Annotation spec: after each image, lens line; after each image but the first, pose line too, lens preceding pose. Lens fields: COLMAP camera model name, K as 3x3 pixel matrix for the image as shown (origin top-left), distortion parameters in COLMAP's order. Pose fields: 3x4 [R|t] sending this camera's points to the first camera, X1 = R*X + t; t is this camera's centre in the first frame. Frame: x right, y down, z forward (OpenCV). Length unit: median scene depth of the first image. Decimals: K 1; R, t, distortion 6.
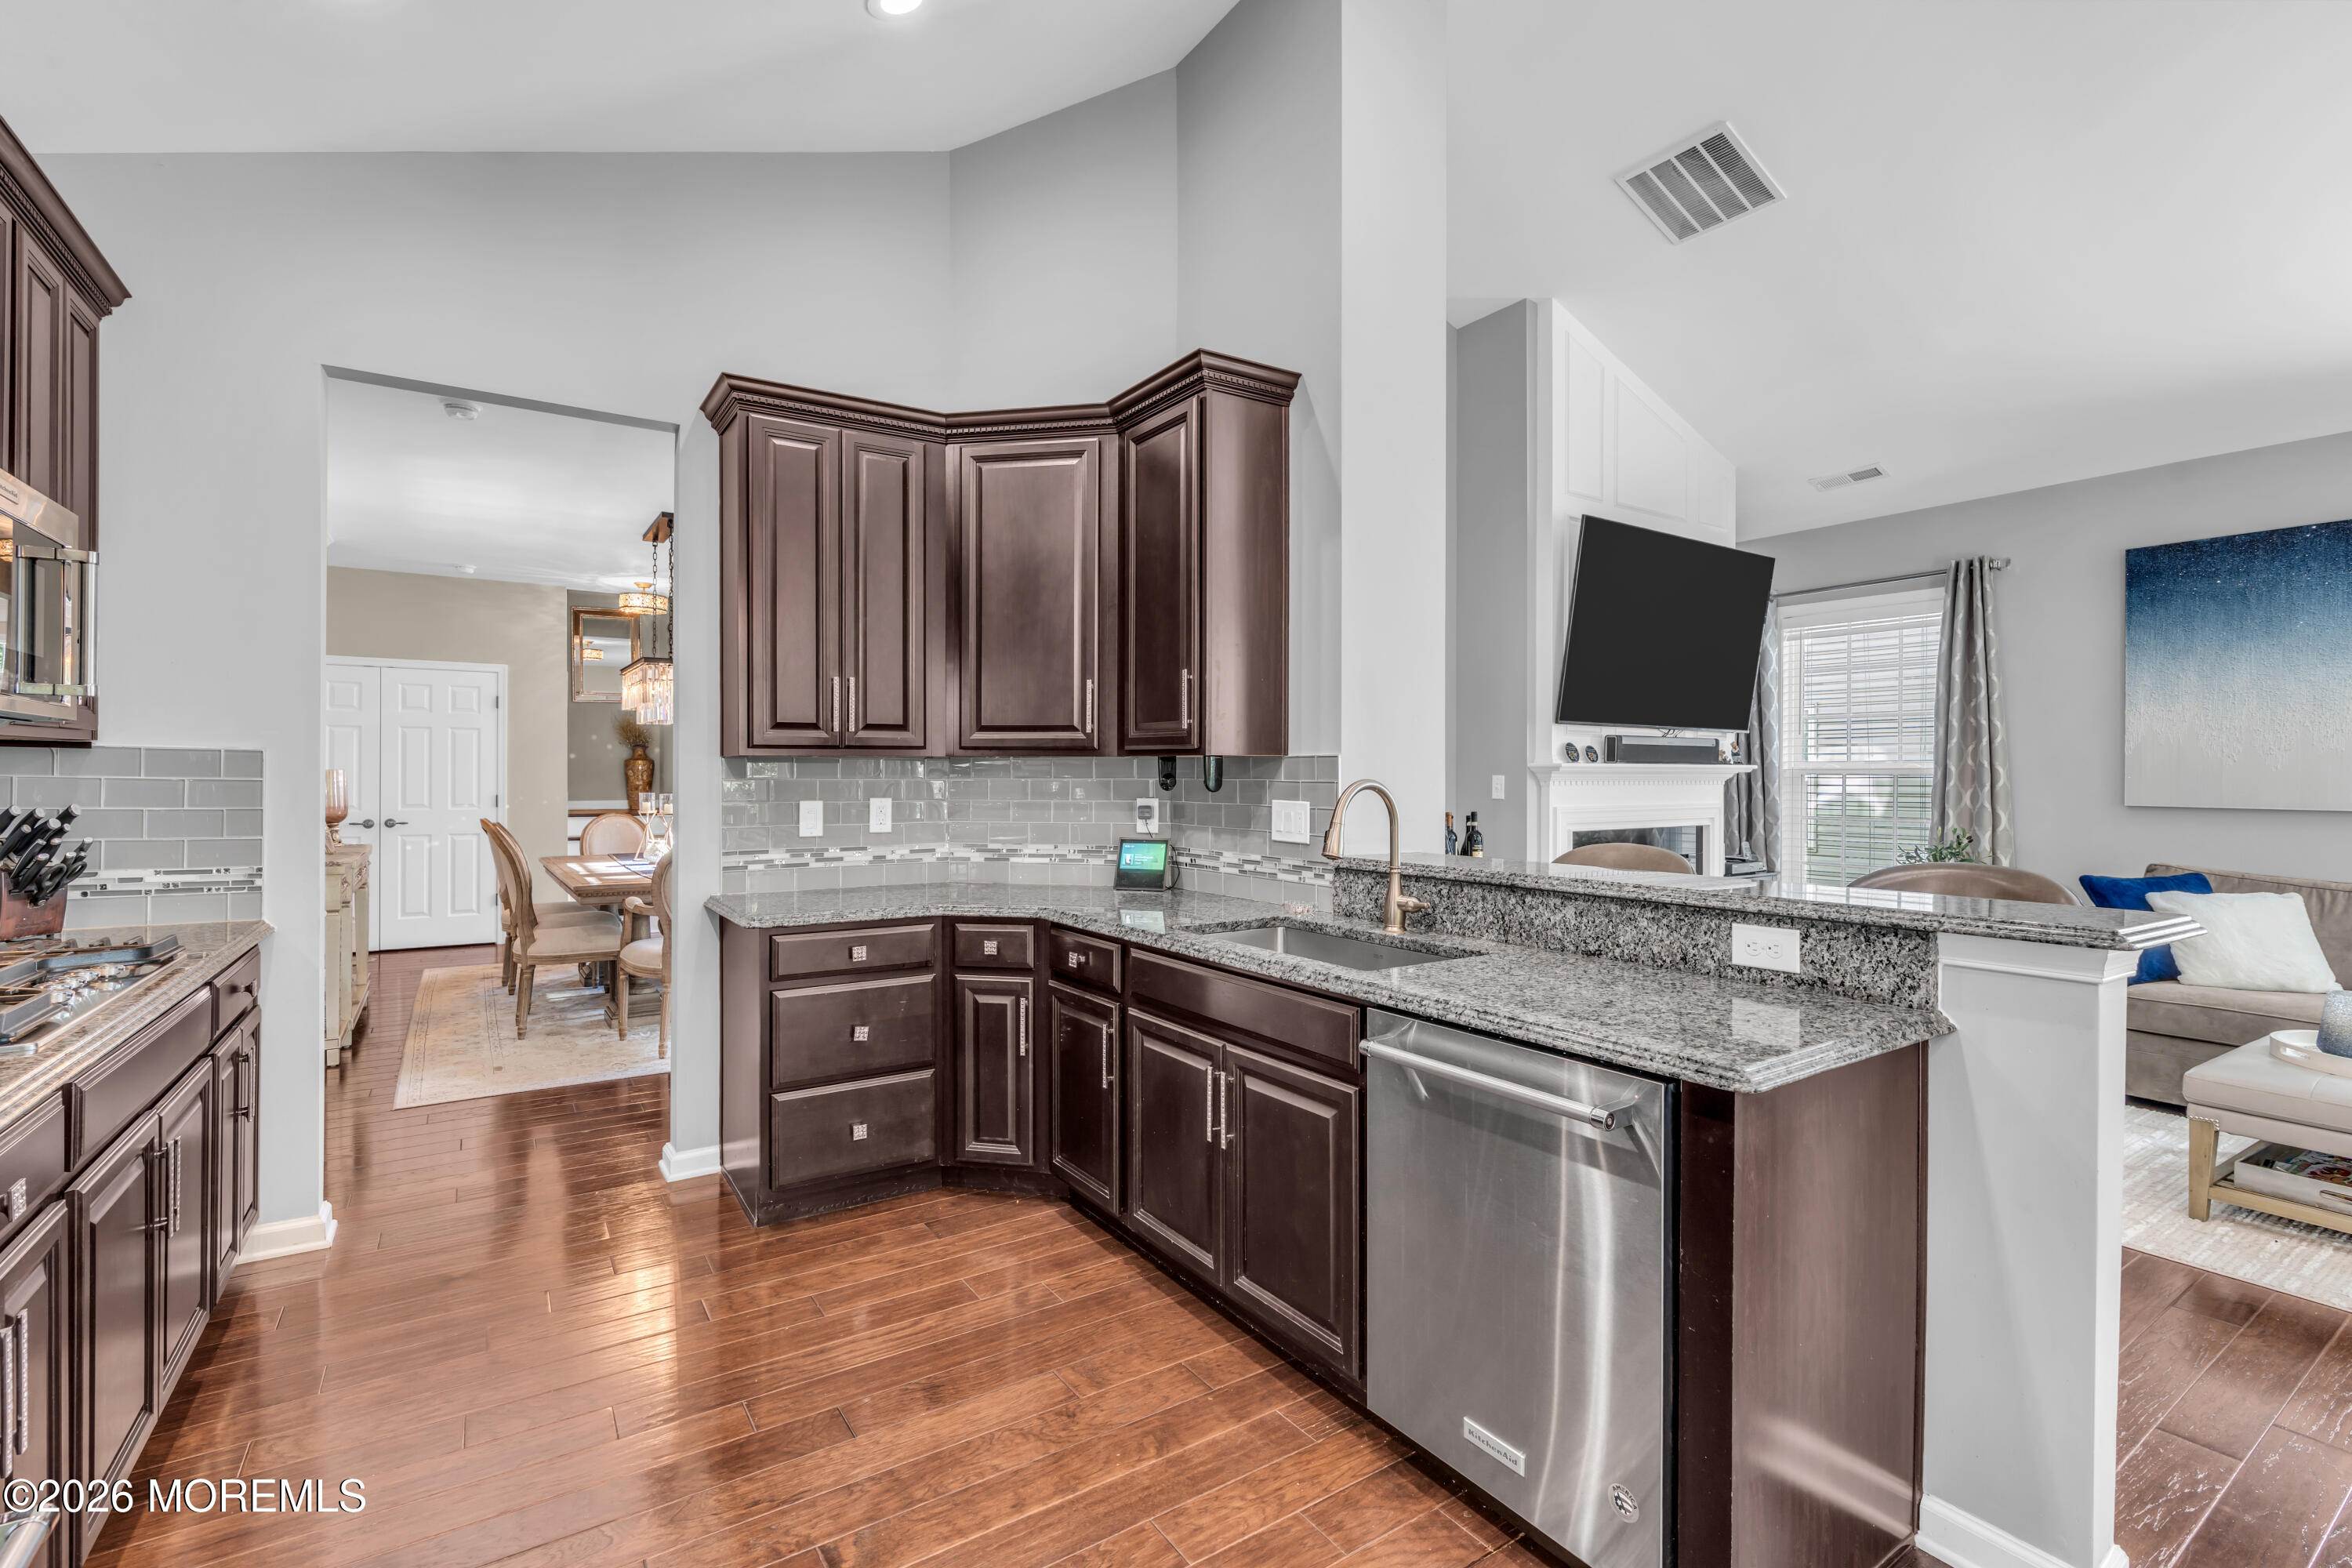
lens RADIAL K [[1051.2, 0, 1170.2], [0, 1051.2, 777.0], [0, 0, 1]] dist [-0.010445, 0.004116]
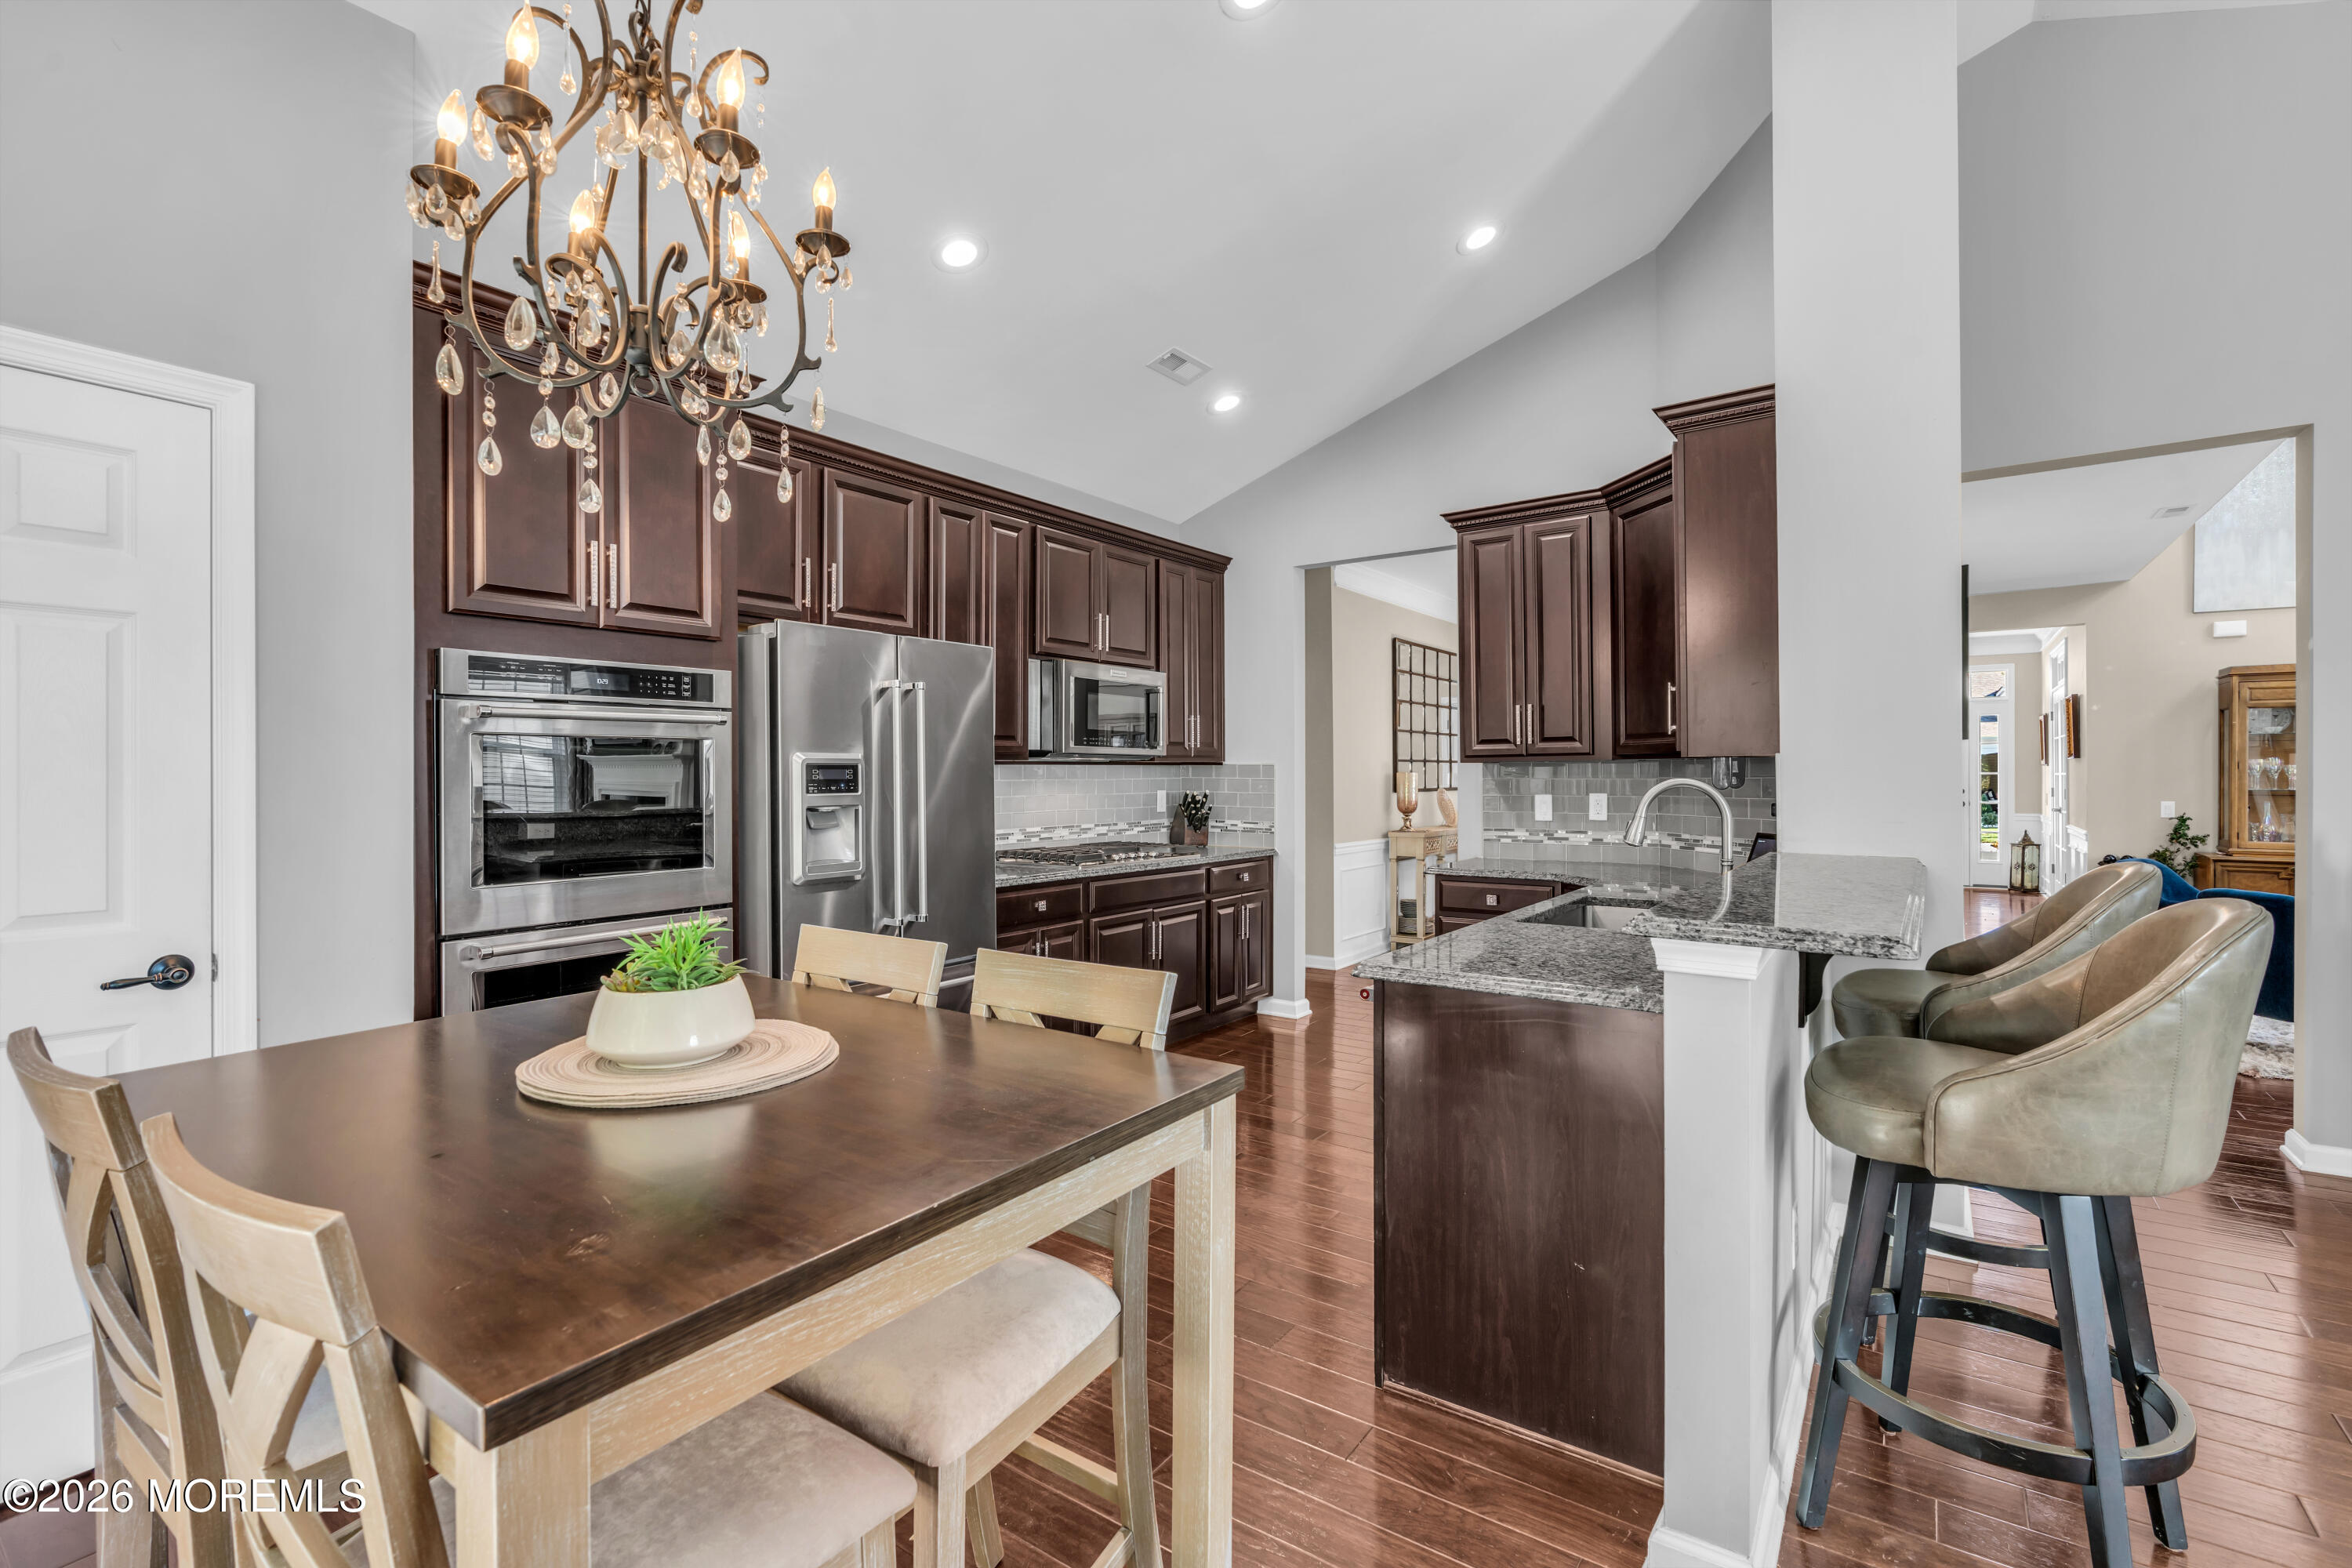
lens RADIAL K [[1051.2, 0, 1170.2], [0, 1051.2, 777.0], [0, 0, 1]] dist [-0.010445, 0.004116]
pose [[0.355706, -0.003067, -0.934593, 0.845458], [0.003484, 0.999992, -0.001956, 0.001366], [0.934591, -0.002560, 0.355714, 0.076557]]
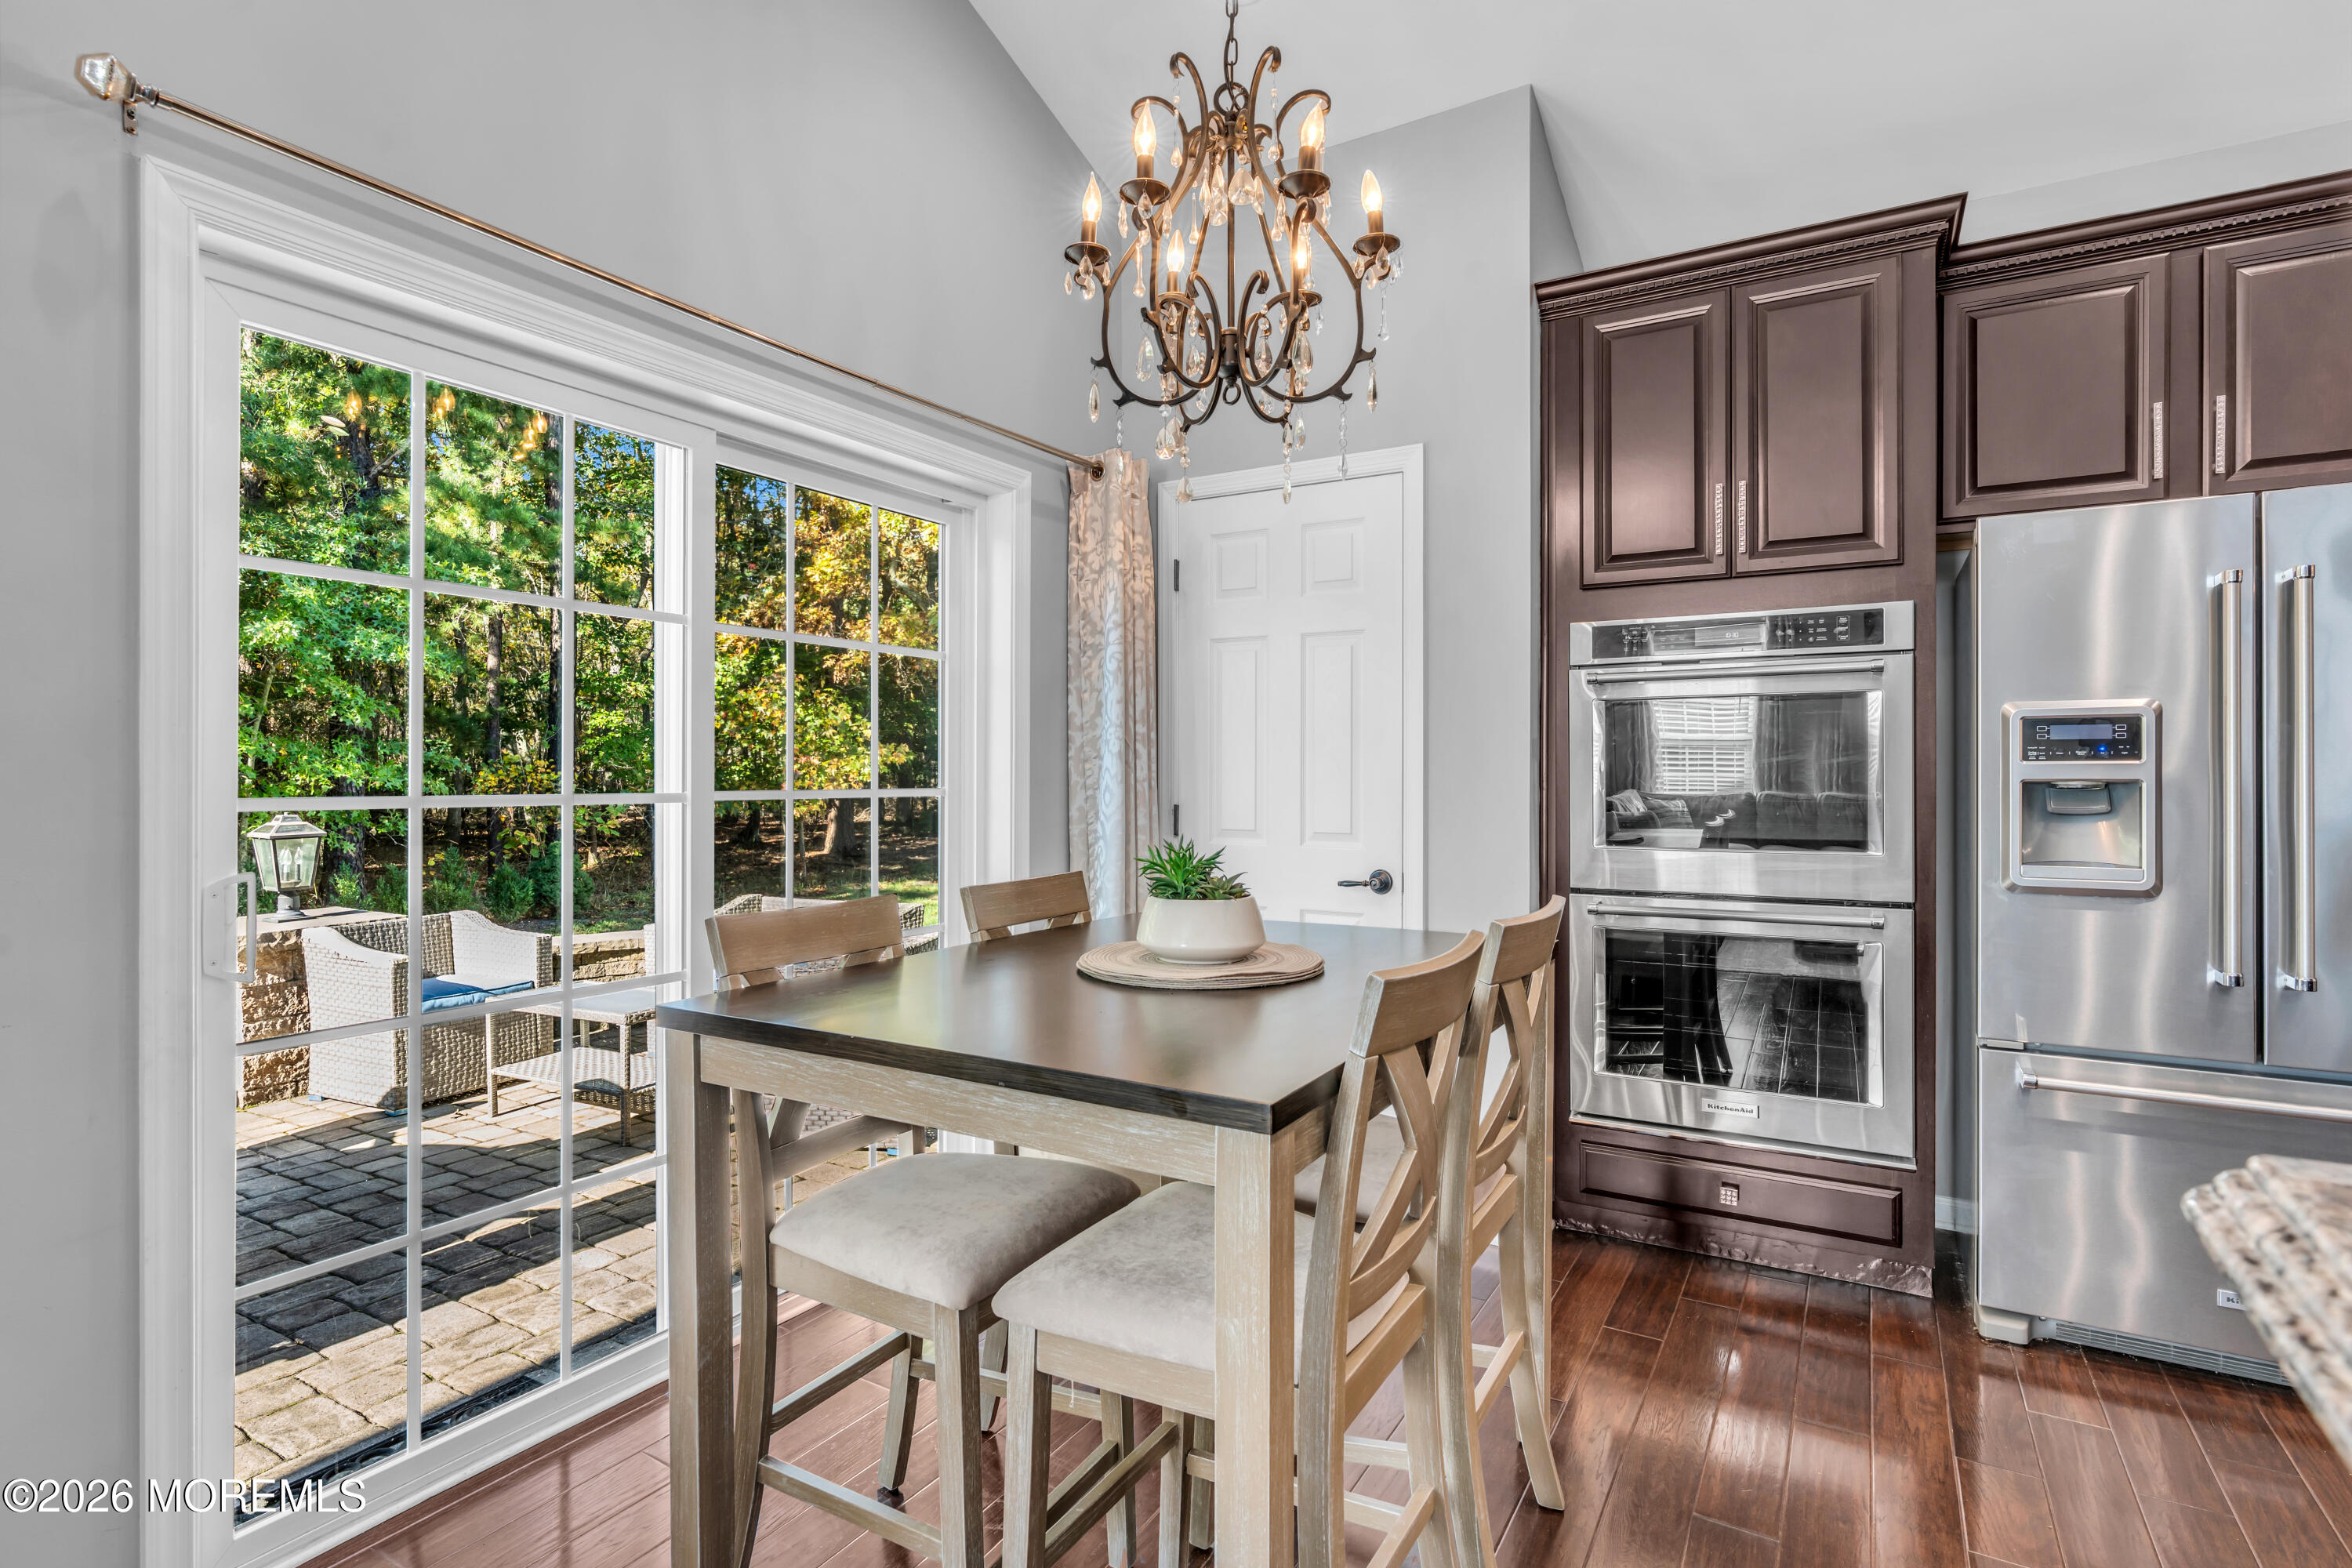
lens RADIAL K [[1142.4, 0, 1179.2], [0, 1142.4, 774.4], [0, 0, 1]] dist [-0.011660, 0.007335]
pose [[-0.901178, -0.002617, -0.433442, 0.611581], [-0.003867, 0.999991, 0.002004, 0.023597], [0.433432, 0.003482, -0.901179, 0.542229]]
